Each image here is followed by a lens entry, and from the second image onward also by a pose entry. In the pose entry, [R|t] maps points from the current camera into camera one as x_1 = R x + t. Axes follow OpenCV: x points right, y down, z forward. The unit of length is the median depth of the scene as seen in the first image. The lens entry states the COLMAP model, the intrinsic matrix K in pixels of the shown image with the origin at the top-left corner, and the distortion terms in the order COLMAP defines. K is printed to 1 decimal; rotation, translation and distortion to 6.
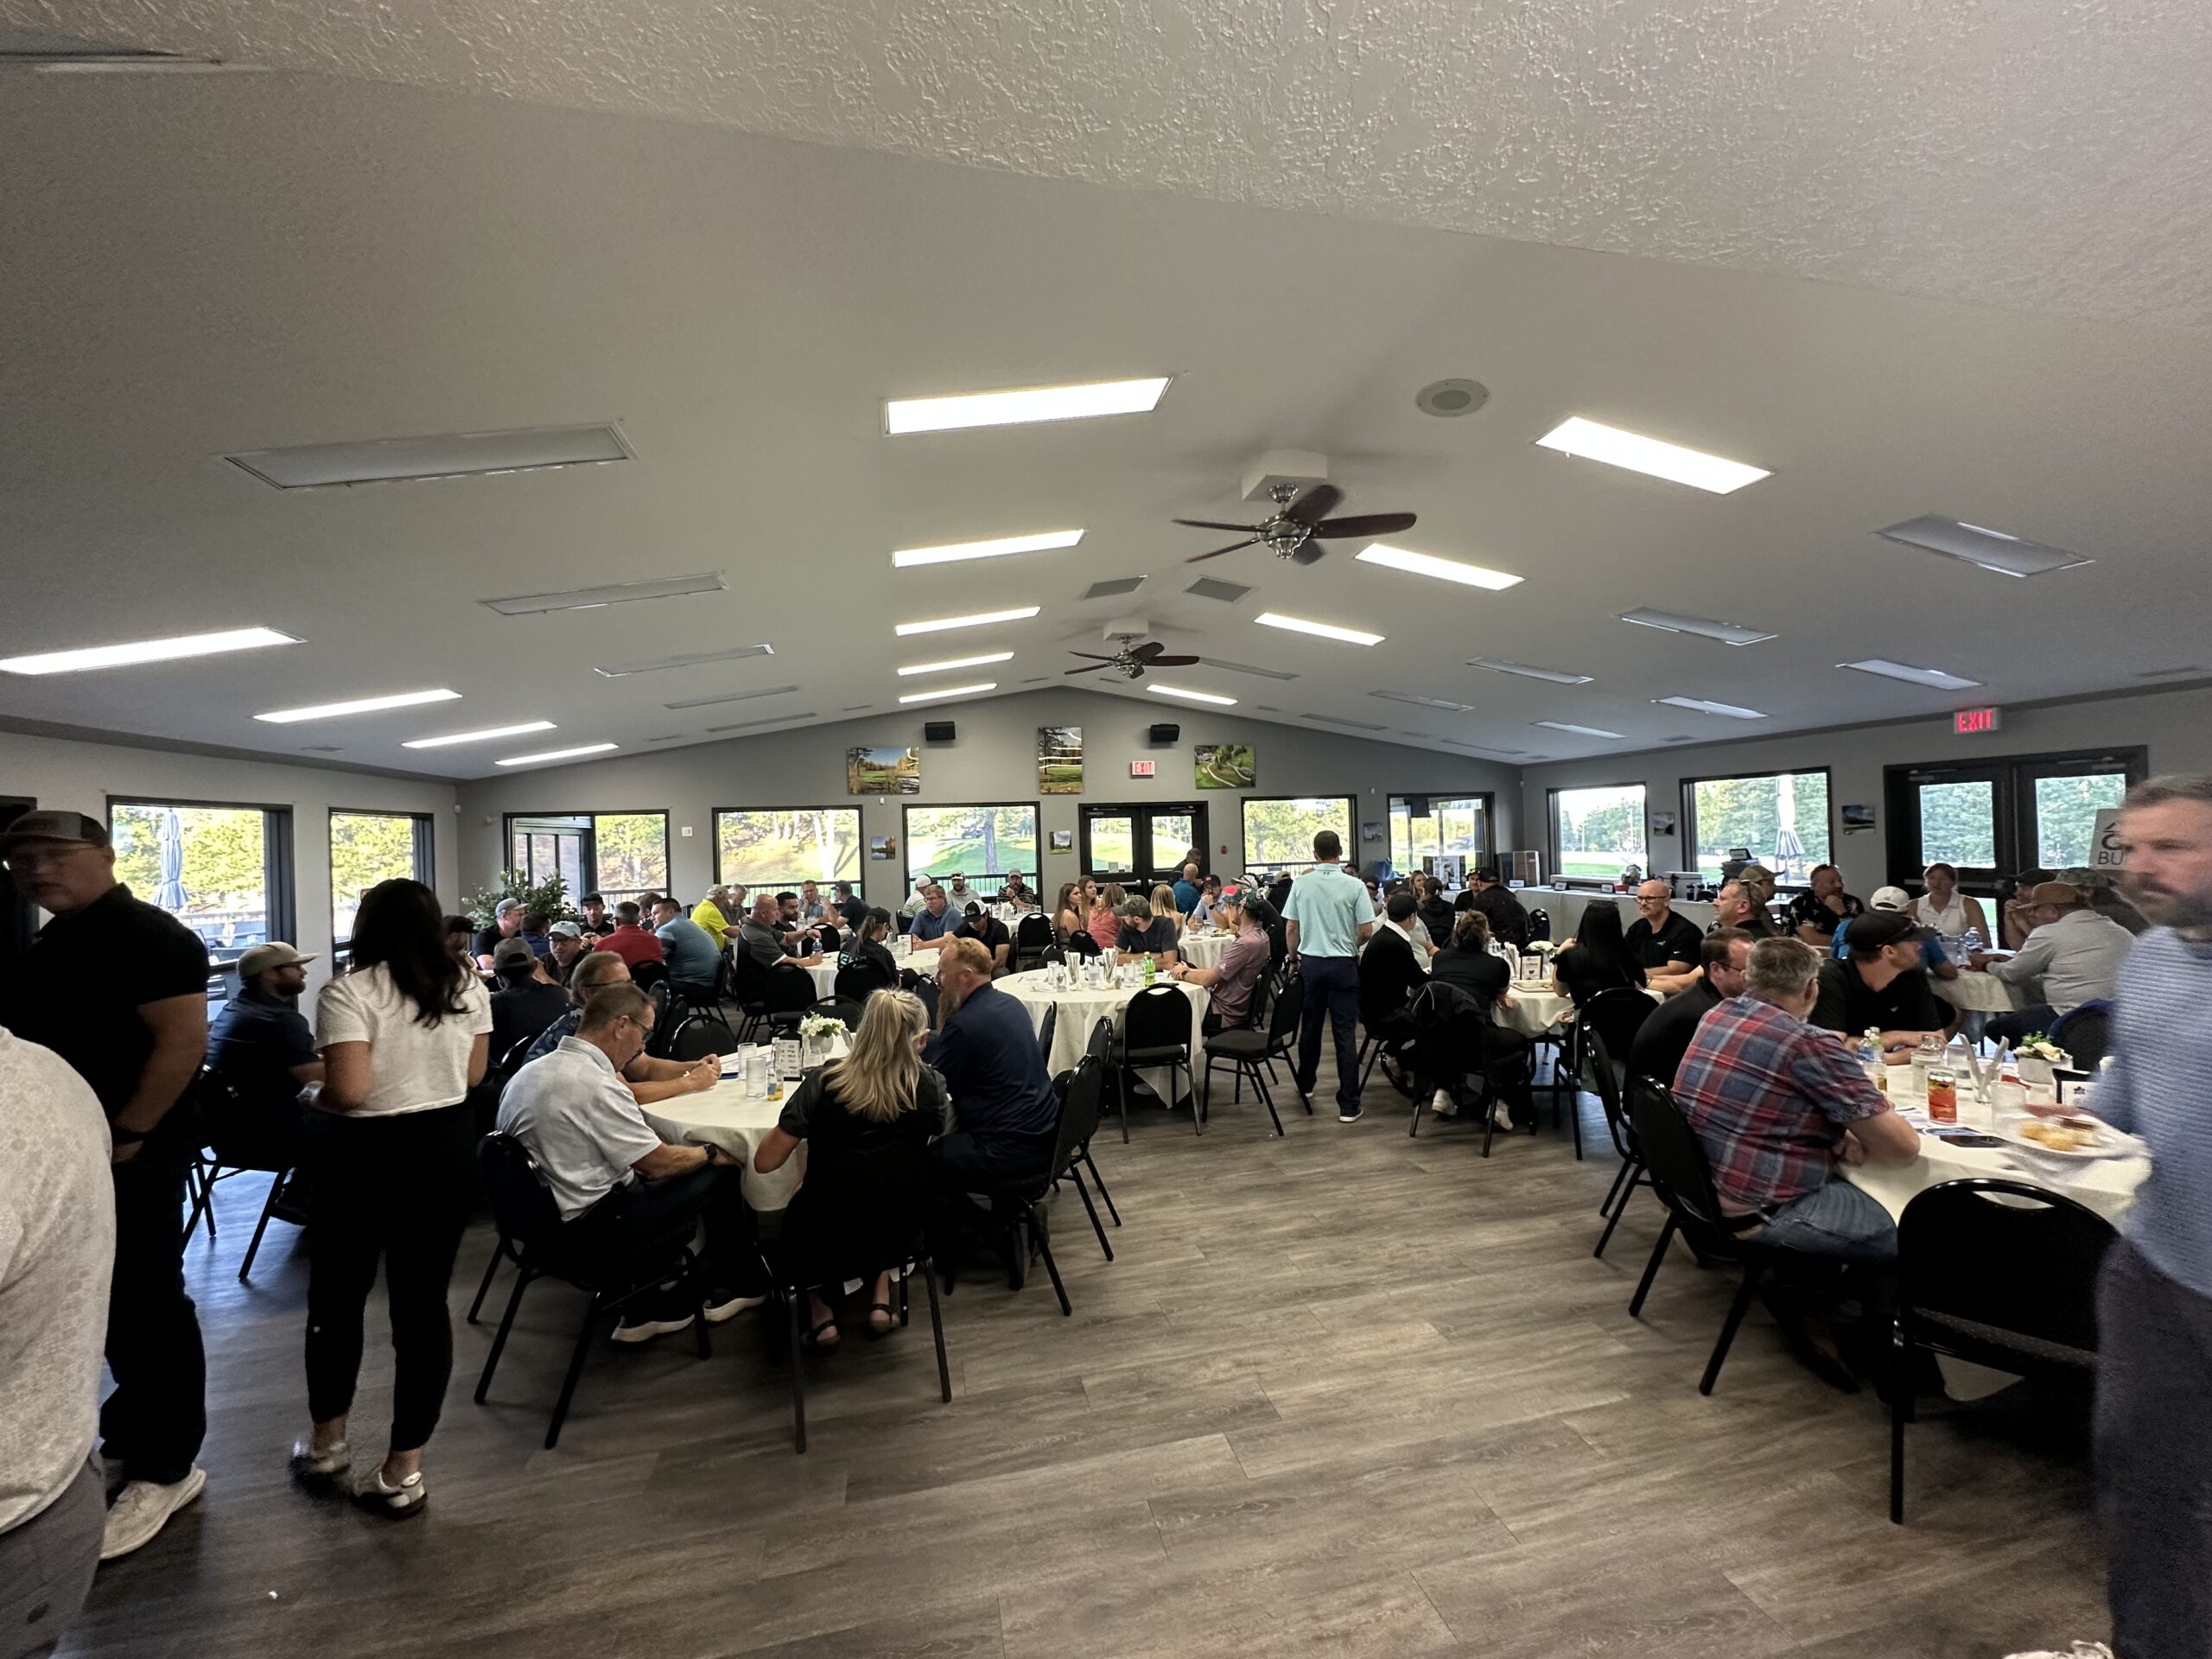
lens RADIAL K [[879.1, 0, 1106.0], [0, 879.1, 829.5], [0, 0, 1]] dist [-0.001413, -0.000173]
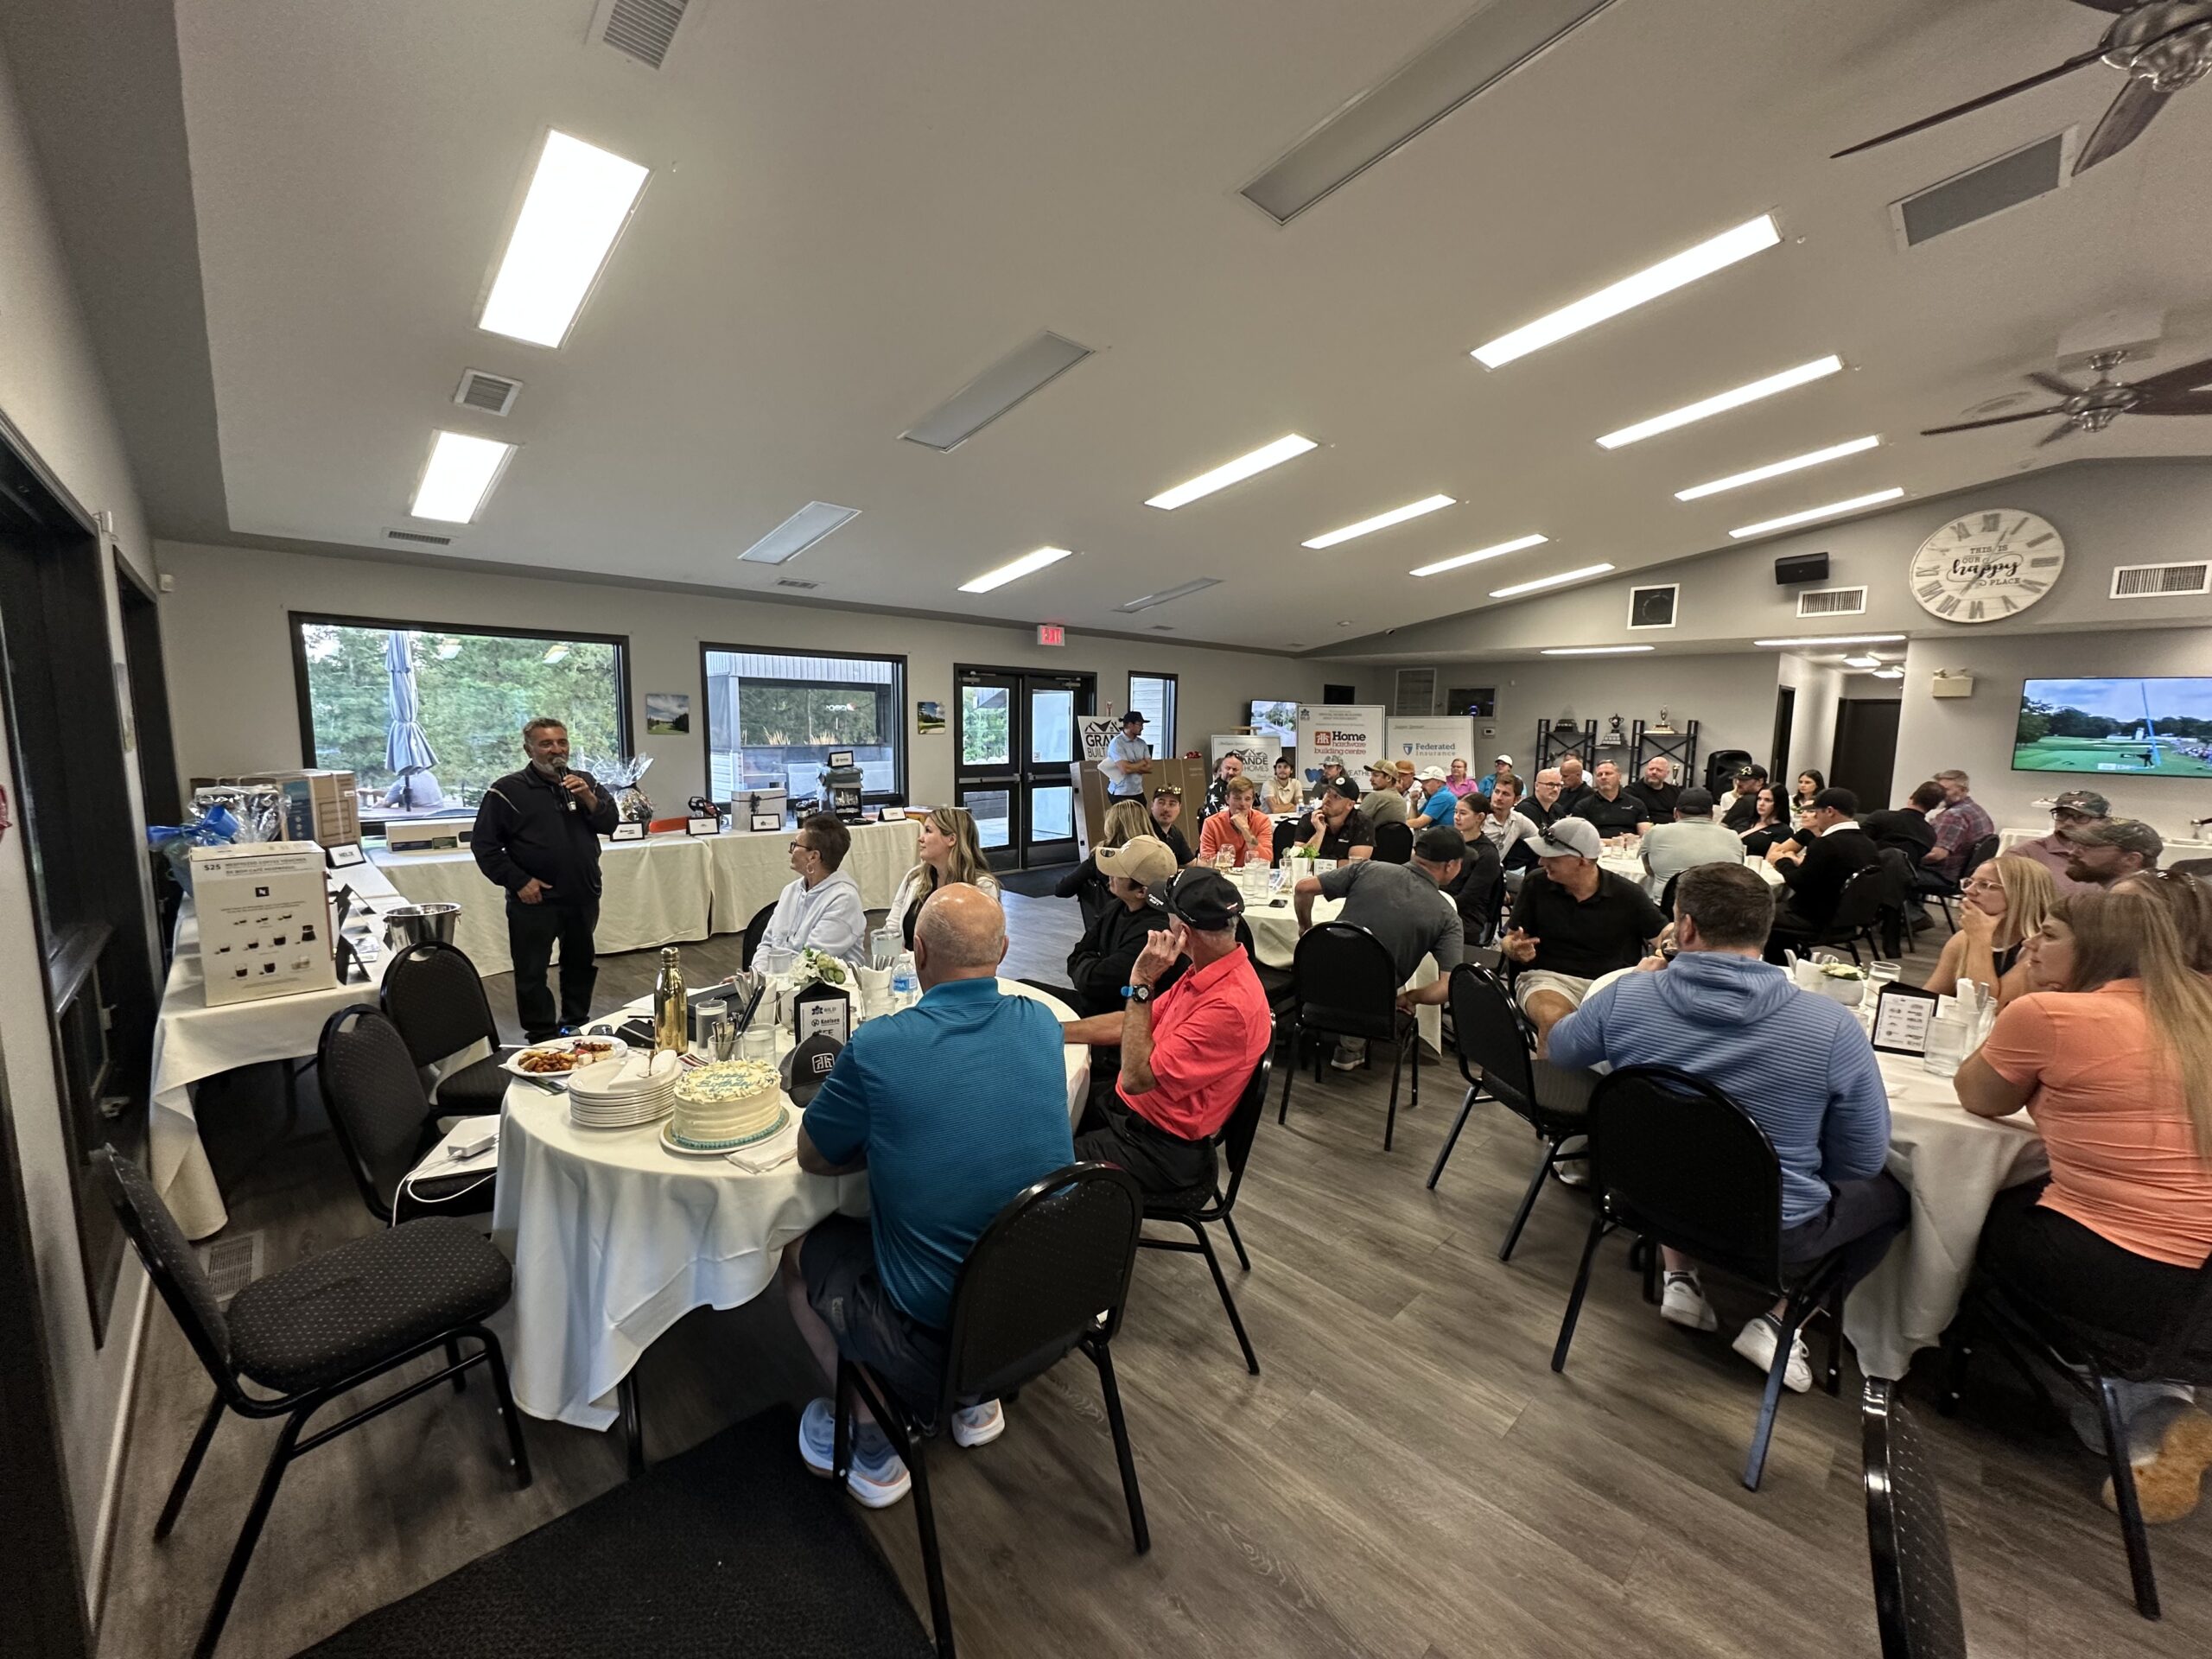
lens RADIAL K [[879.3, 0, 1106.0], [0, 879.3, 829.5], [0, 0, 1]] dist [-0.000738, 0.000037]
pose [[-0.519575, -0.080596, 0.850615, -0.078071], [-0.002969, 0.995706, 0.092529, 0.033759], [-0.854420, 0.045550, -0.517583, 2.232394]]
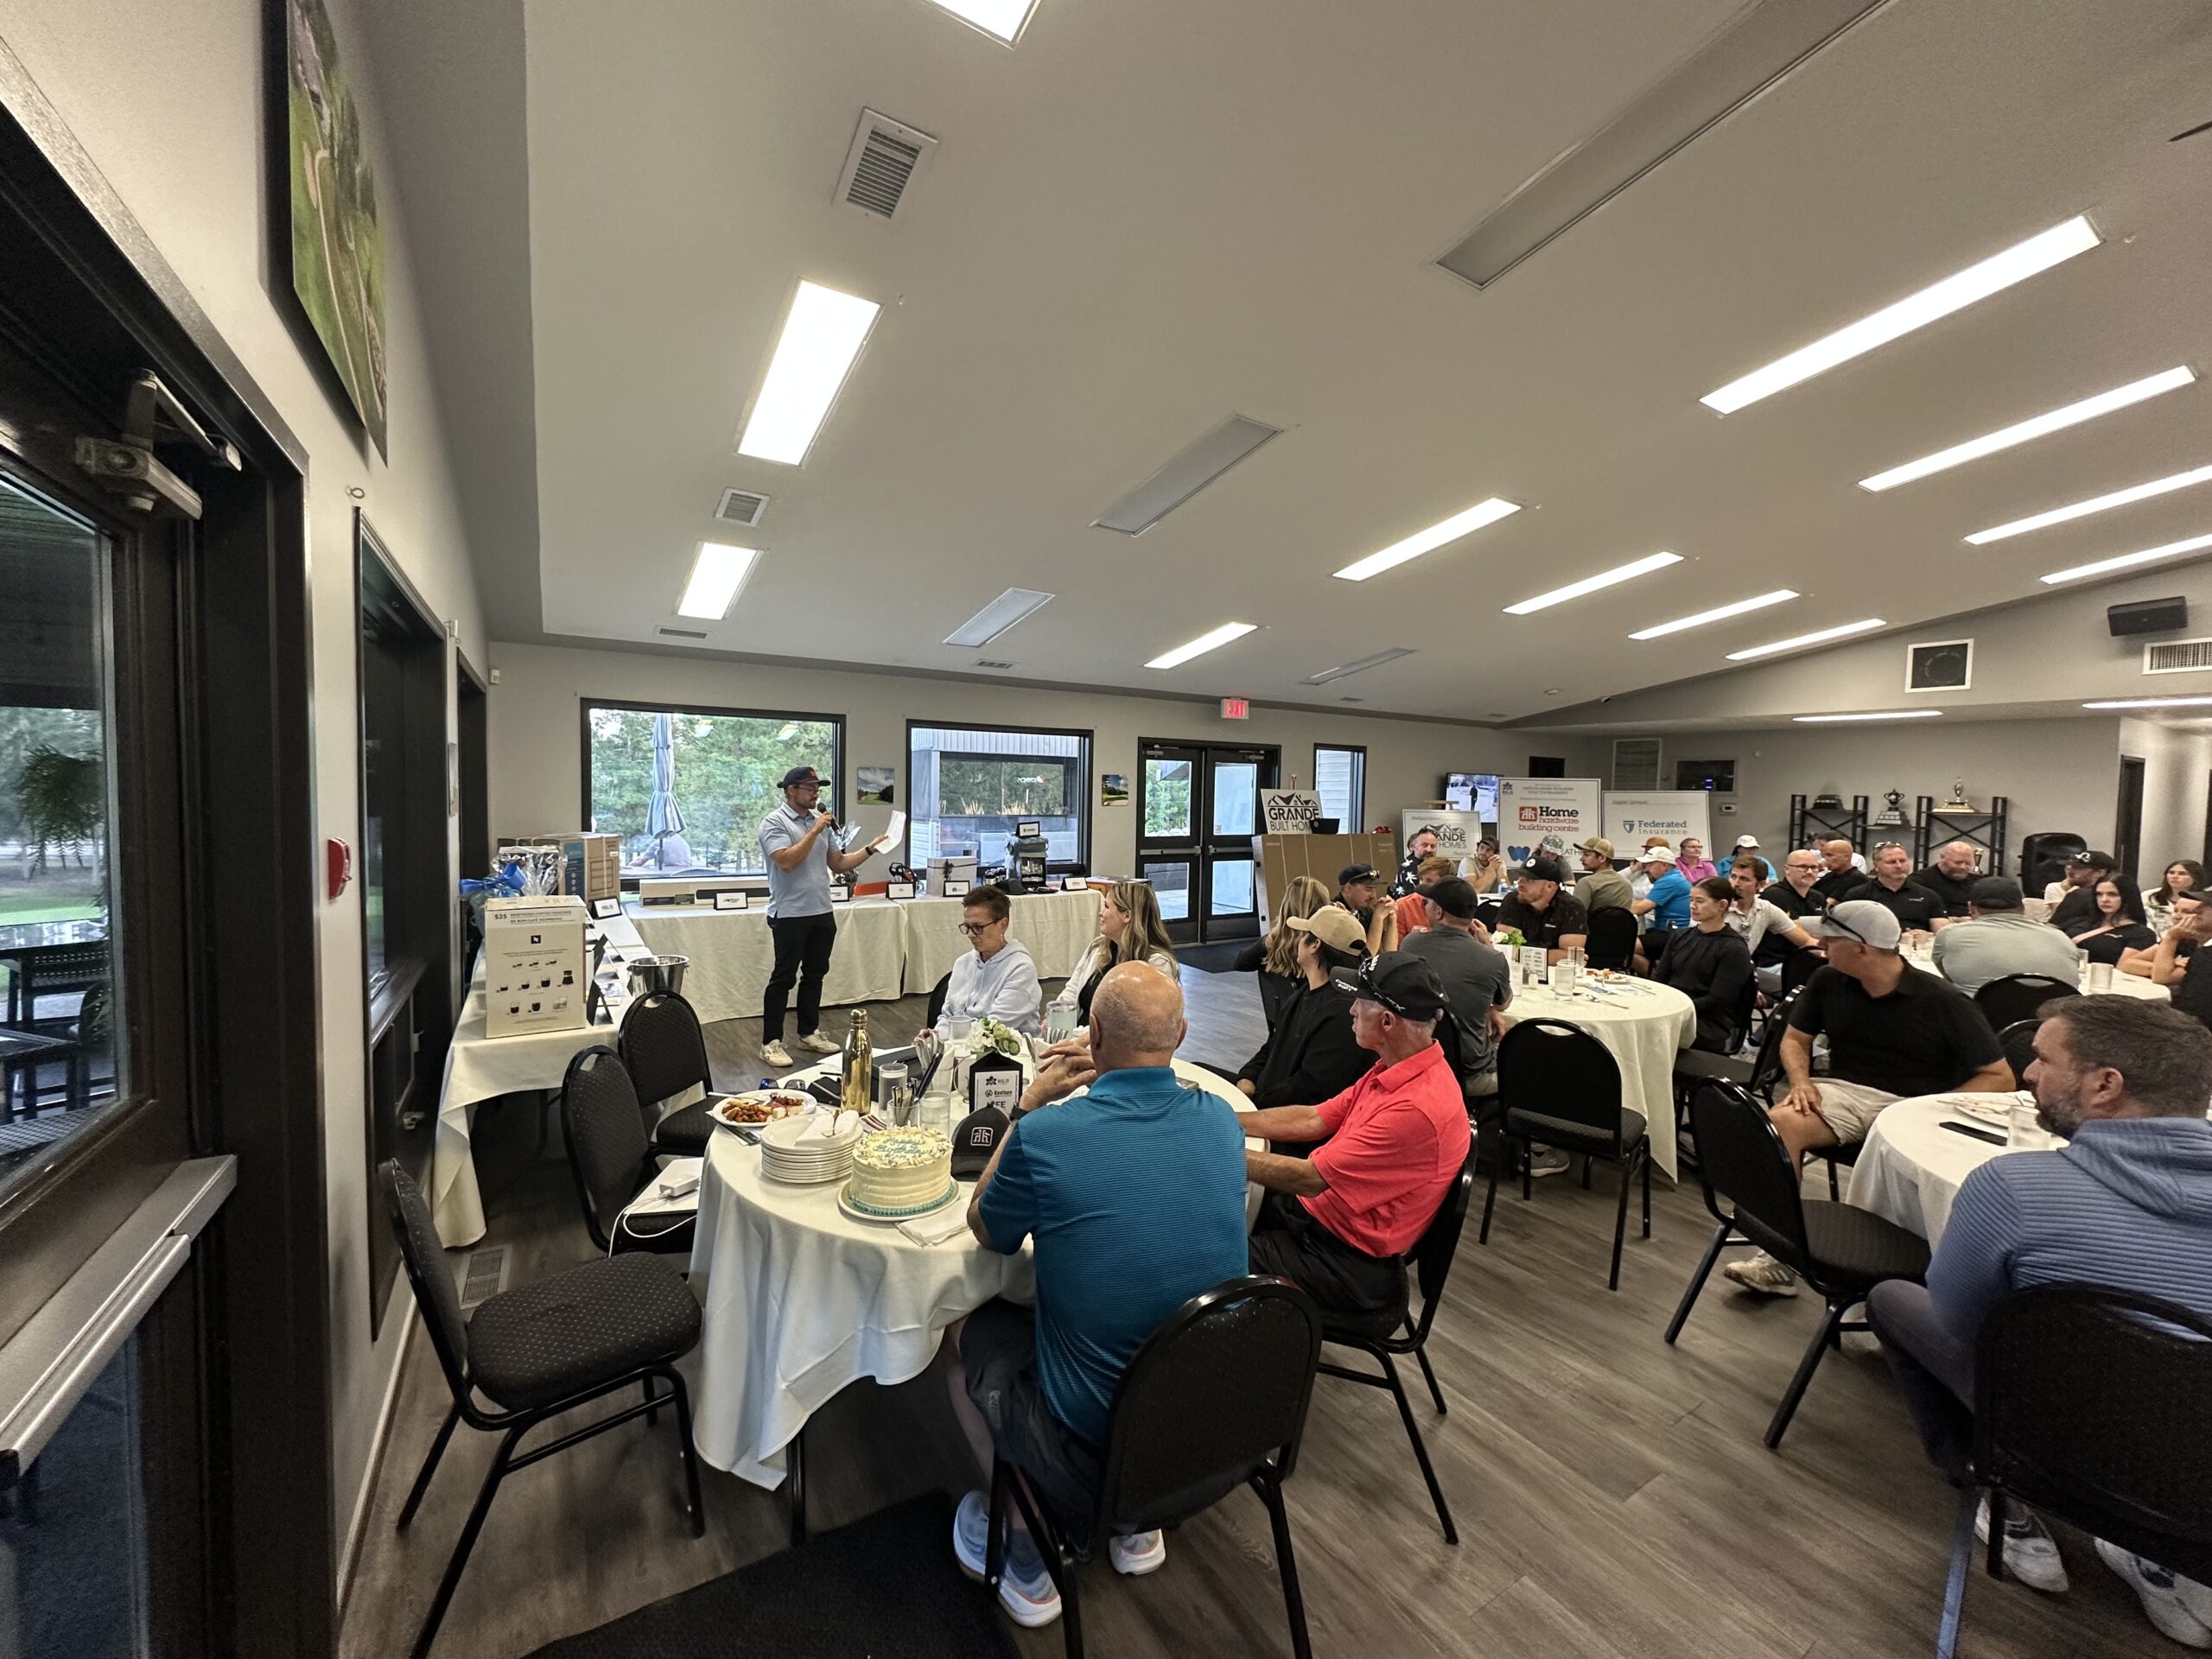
lens RADIAL K [[879.3, 0, 1106.0], [0, 879.3, 829.5], [0, 0, 1]] dist [-0.000738, 0.000037]
pose [[-0.333424, -0.017207, 0.942620, -0.070120], [-0.014353, 0.999810, 0.013174, 0.032055], [-0.942668, -0.009137, -0.333607, 2.226616]]
